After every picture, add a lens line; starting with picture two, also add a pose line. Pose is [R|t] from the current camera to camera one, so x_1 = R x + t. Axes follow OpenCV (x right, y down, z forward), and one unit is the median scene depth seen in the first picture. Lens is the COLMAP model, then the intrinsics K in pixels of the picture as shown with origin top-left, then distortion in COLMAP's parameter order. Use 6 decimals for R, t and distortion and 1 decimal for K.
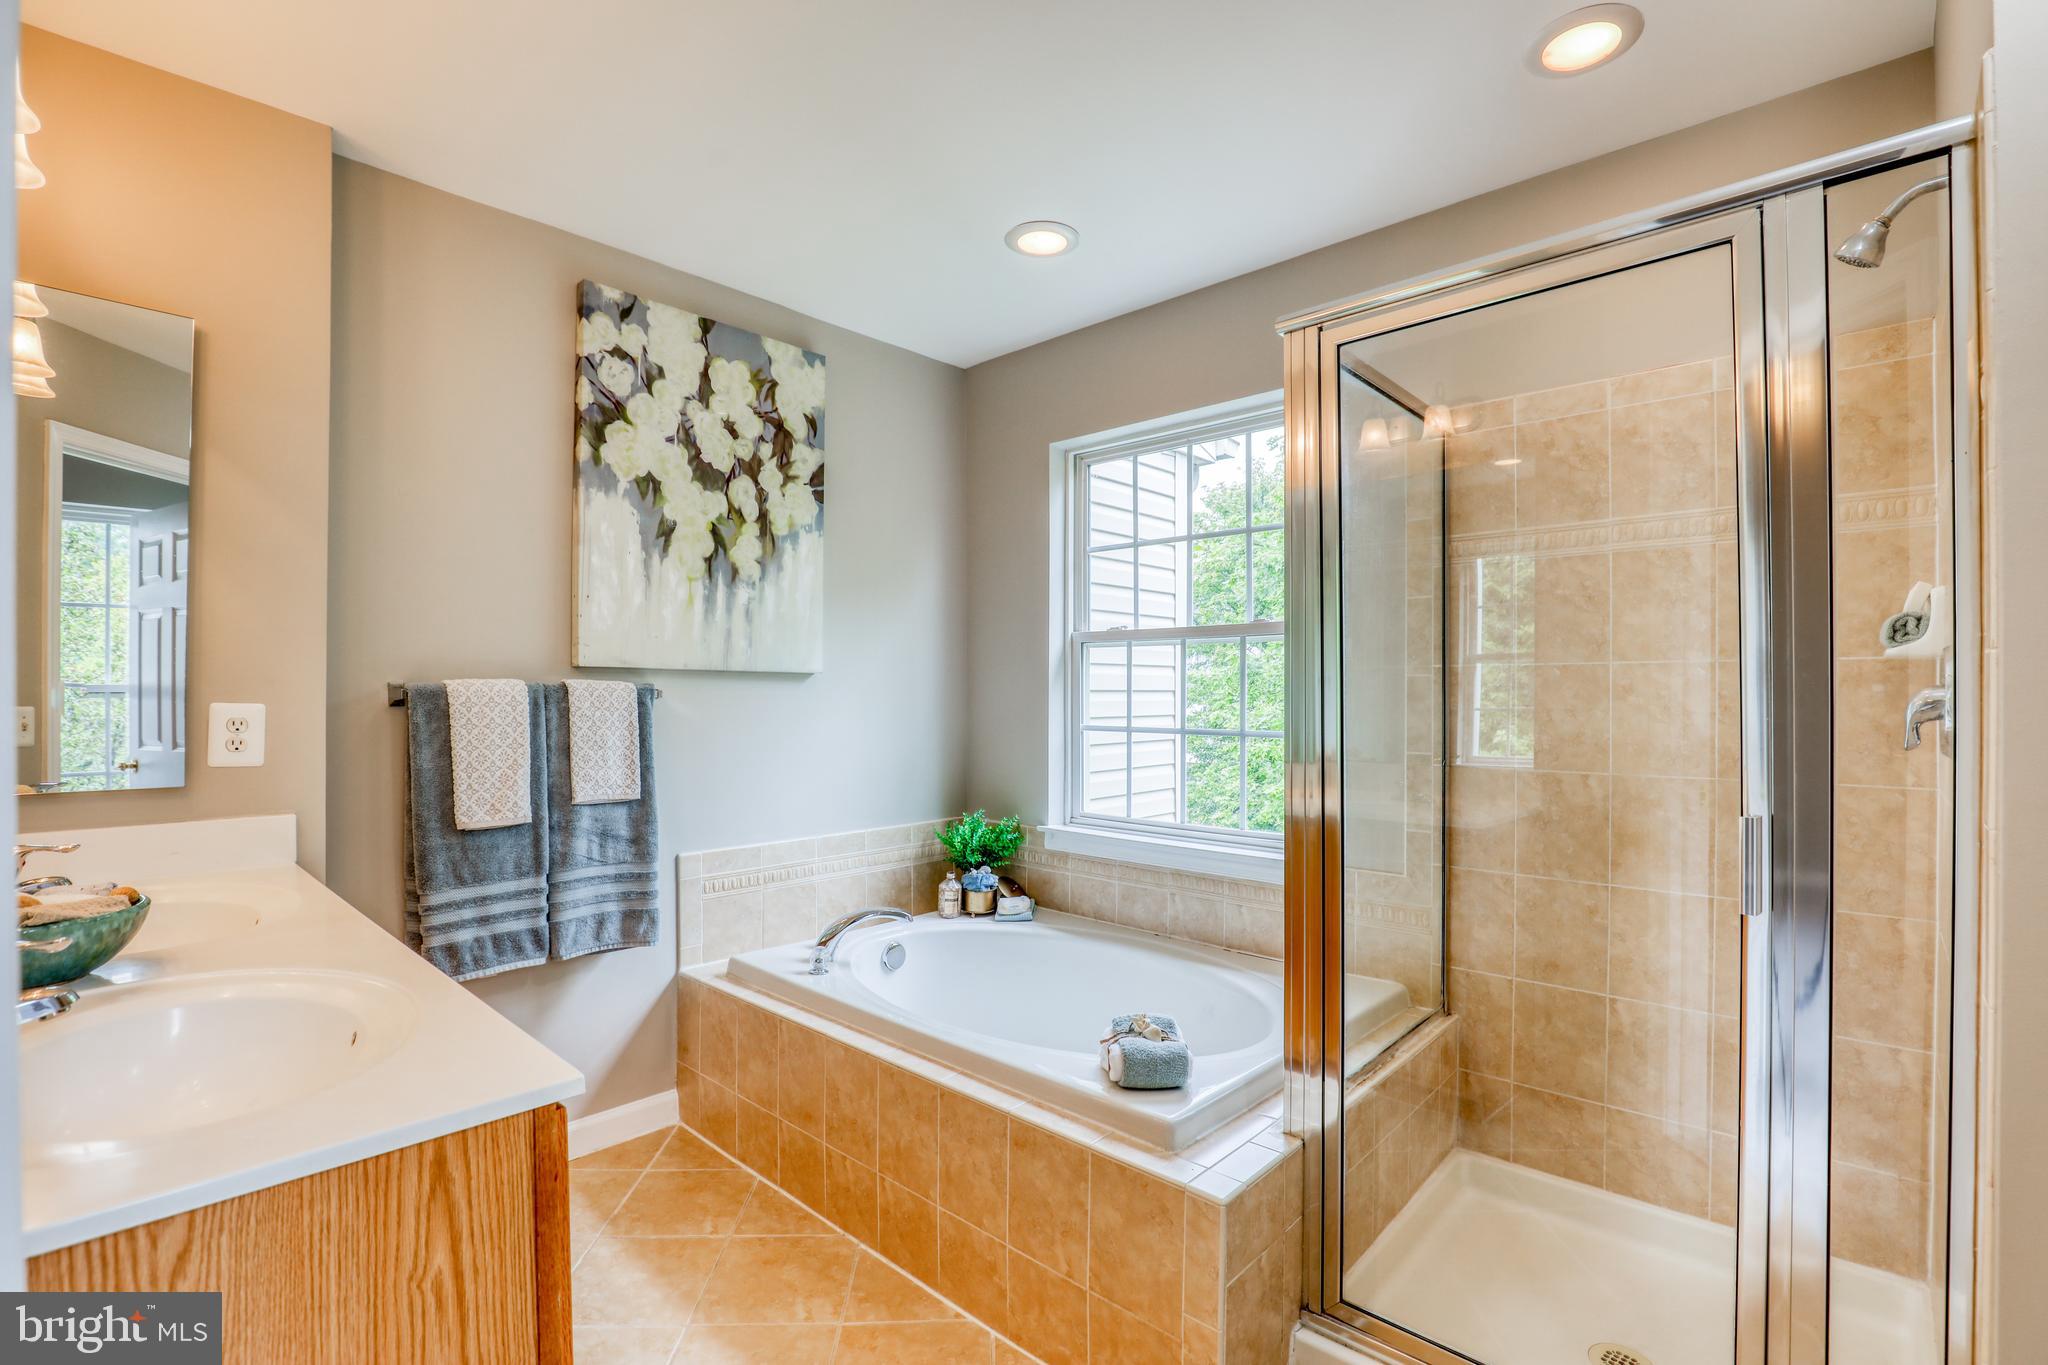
lens RADIAL K [[952.8, 0, 1064.9], [0, 952.8, 691.1], [0, 0, 1]] dist [-0.030601, 0.003208]
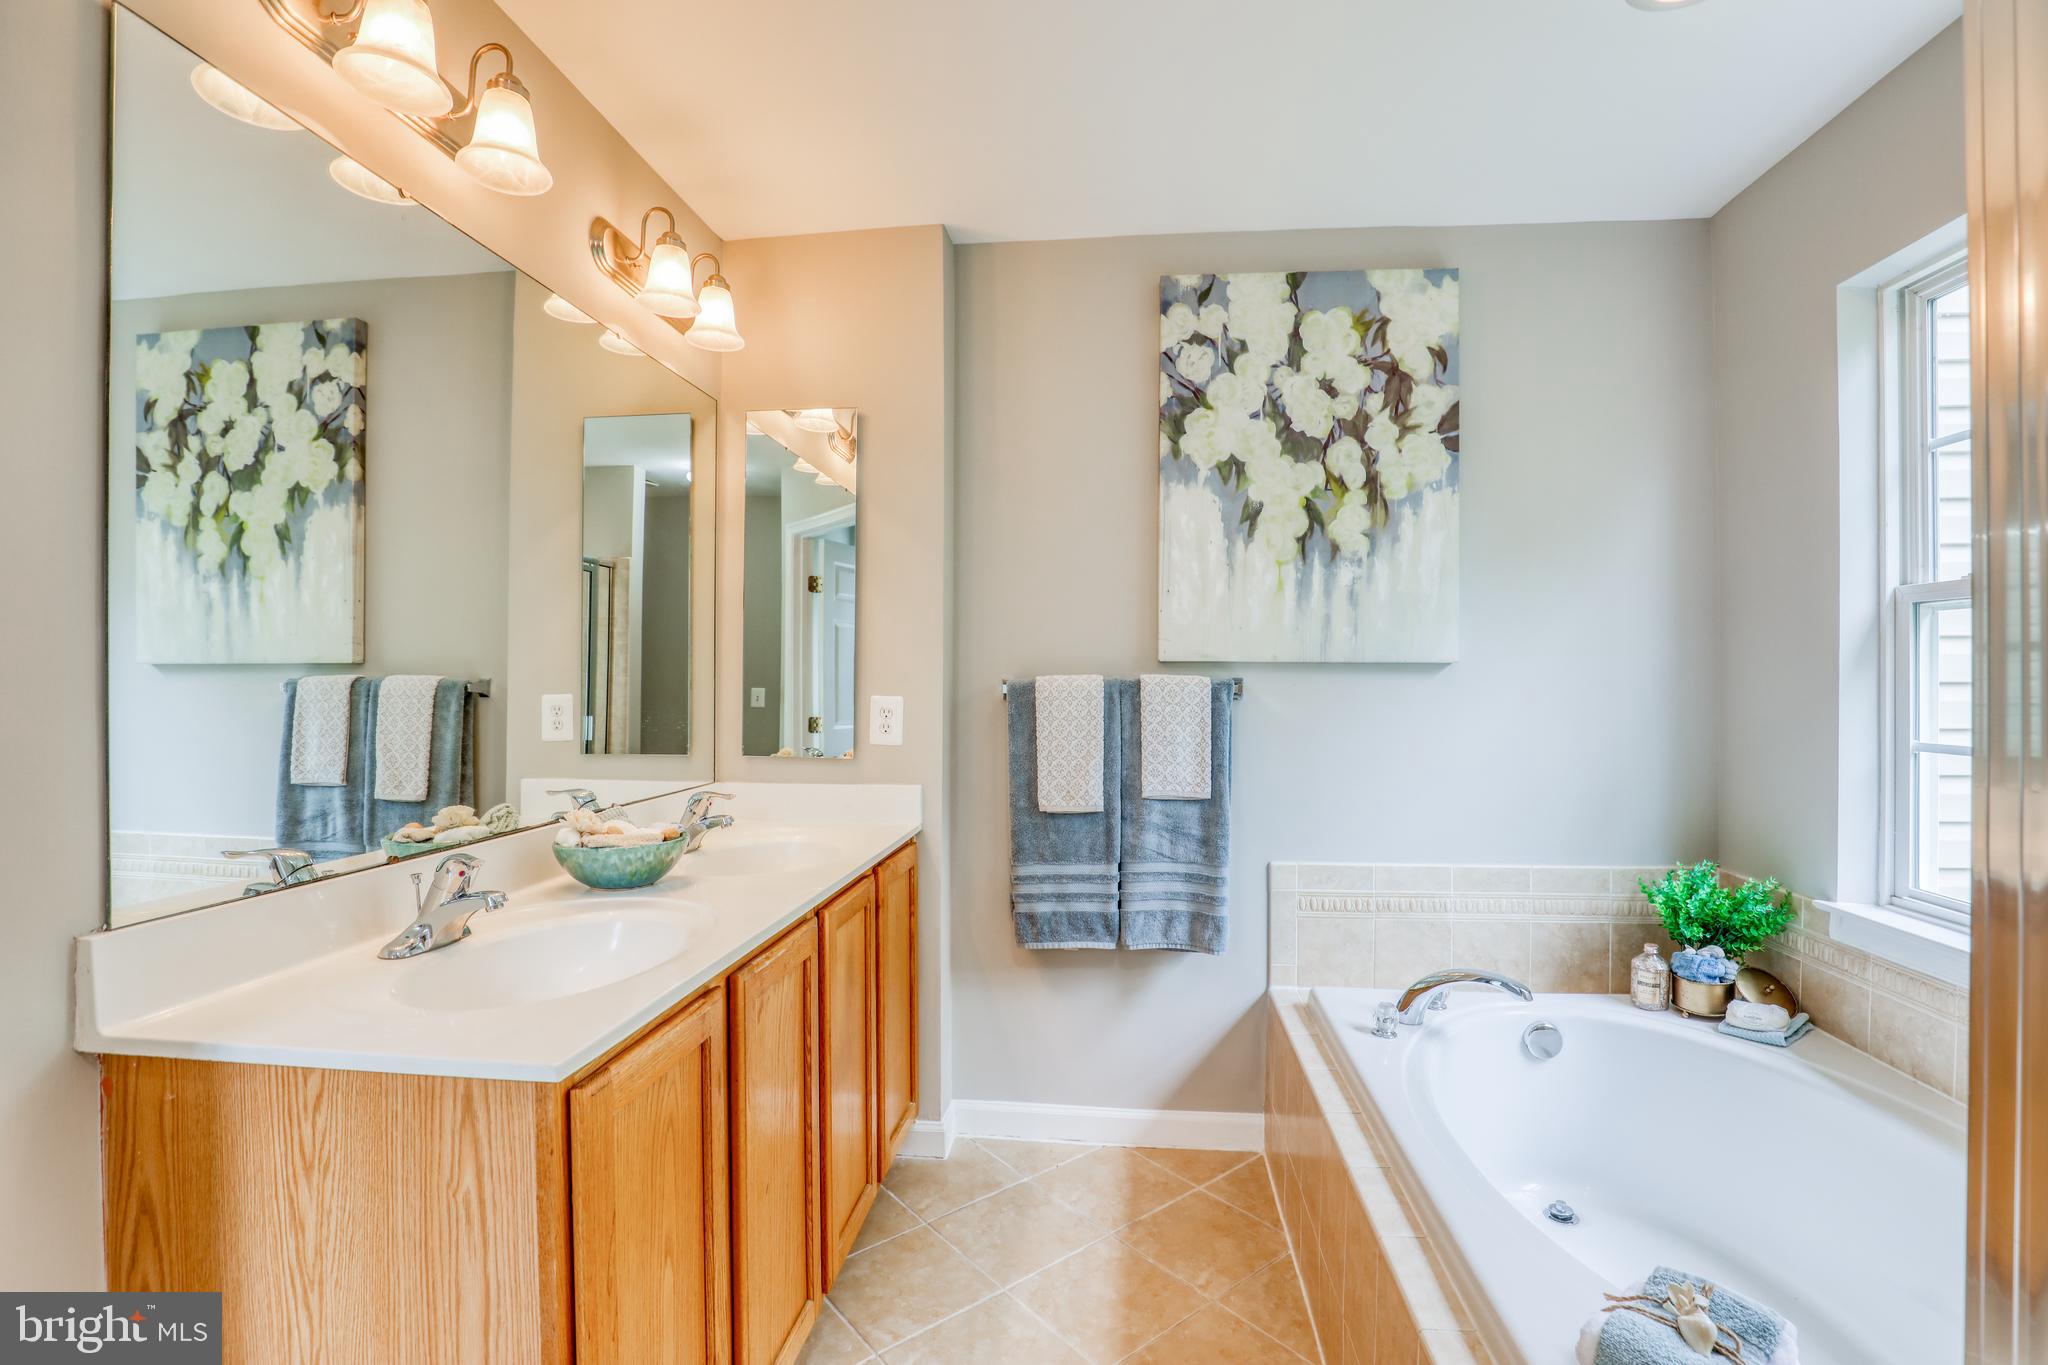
lens RADIAL K [[952.8, 0, 1020.1], [0, 952.8, 682.2], [0, 0, 1]] dist [-0.030601, 0.003208]
pose [[0.578949, -0.001244, -0.815363, 0.213425], [0.002588, 0.999997, 0.000312, -0.004366], [0.815359, -0.002291, 0.578950, 0.274969]]
